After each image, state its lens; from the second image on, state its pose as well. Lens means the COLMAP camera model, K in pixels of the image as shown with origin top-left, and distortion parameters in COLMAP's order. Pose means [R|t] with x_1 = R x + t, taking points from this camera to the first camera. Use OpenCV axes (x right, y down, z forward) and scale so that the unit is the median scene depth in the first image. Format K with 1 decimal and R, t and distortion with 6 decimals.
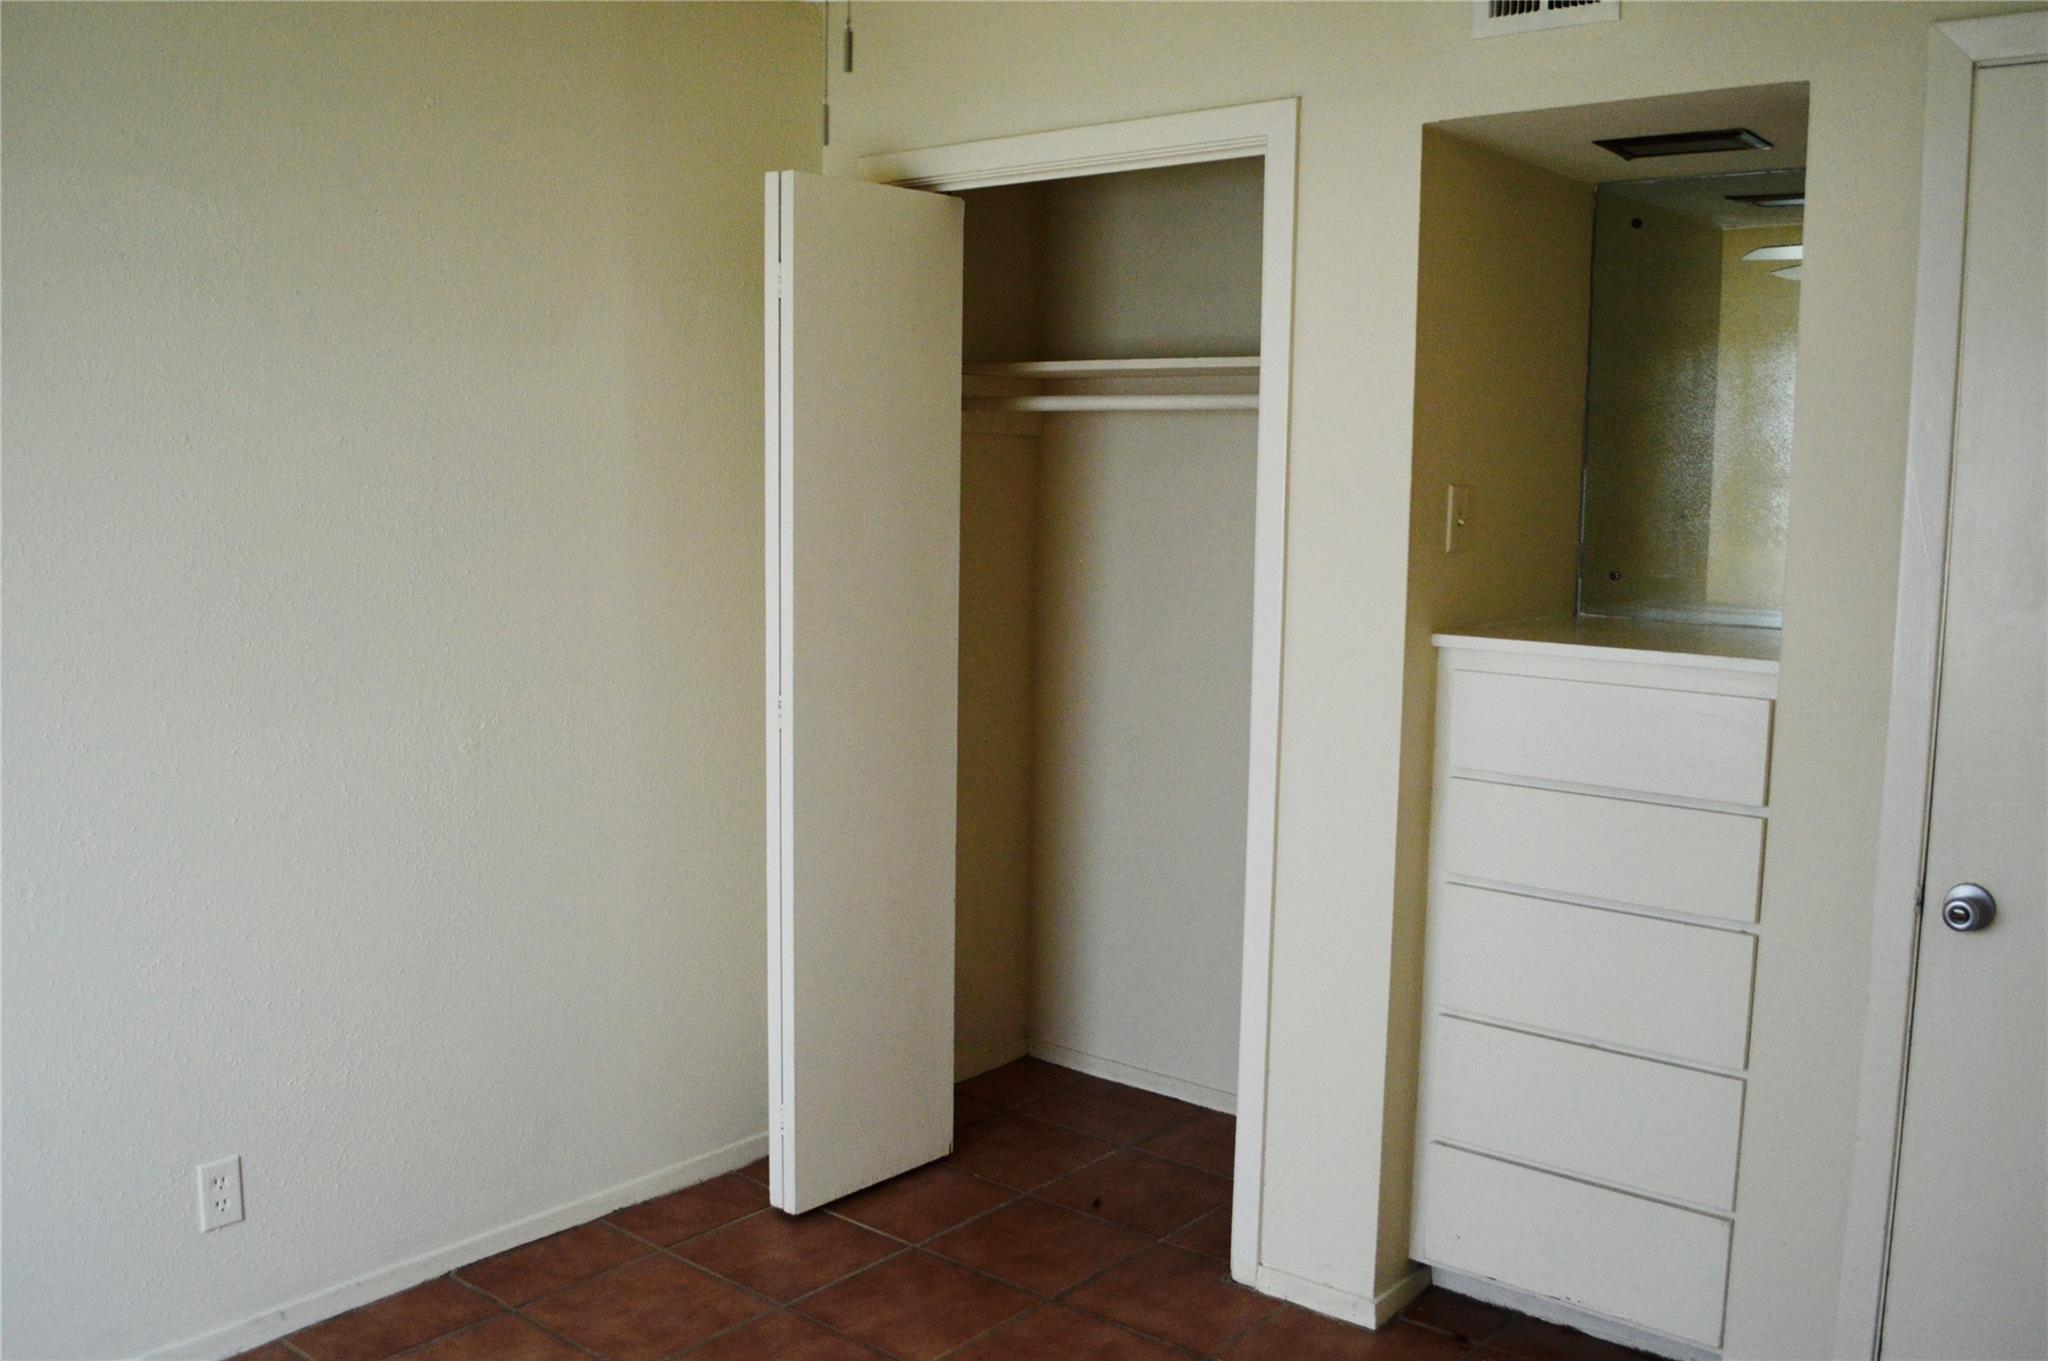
lens RADIAL K [[1709.1, 0, 1024.0], [0, 1709.1, 680.5], [0, 0, 1]] dist [-0.087755, 0.006524]
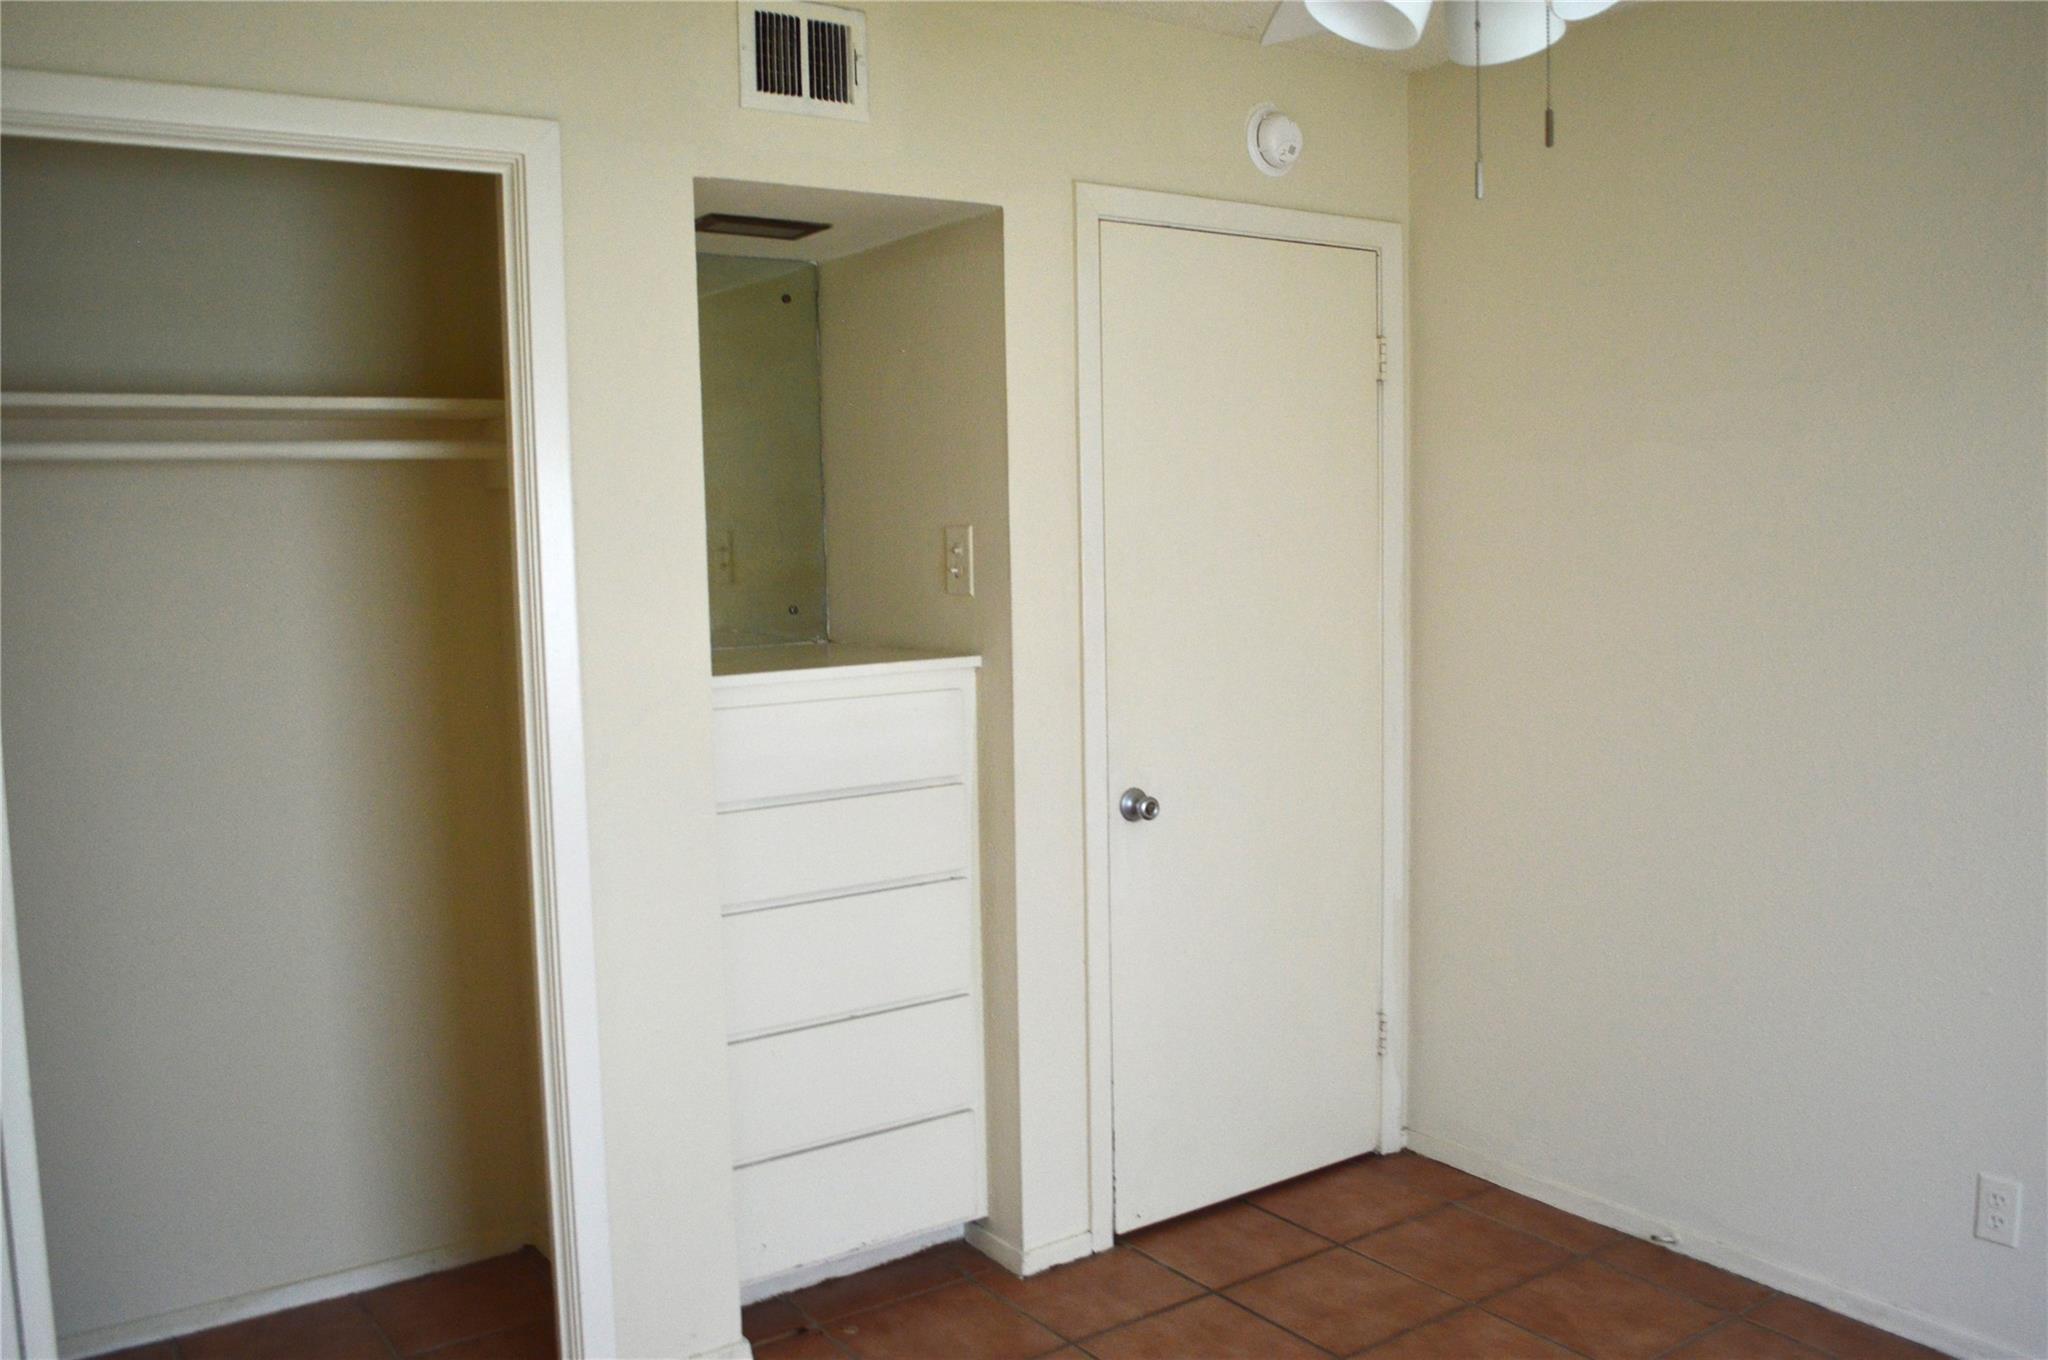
lens RADIAL K [[1709.1, 0, 1024.0], [0, 1709.1, 680.0], [0, 0, 1]] dist [-0.087755, 0.006524]
pose [[0.281755, -0.119764, 0.951982, -0.694758], [0.142648, 0.986381, 0.081873, -0.084199], [-0.948823, 0.112731, 0.295002, 0.528936]]
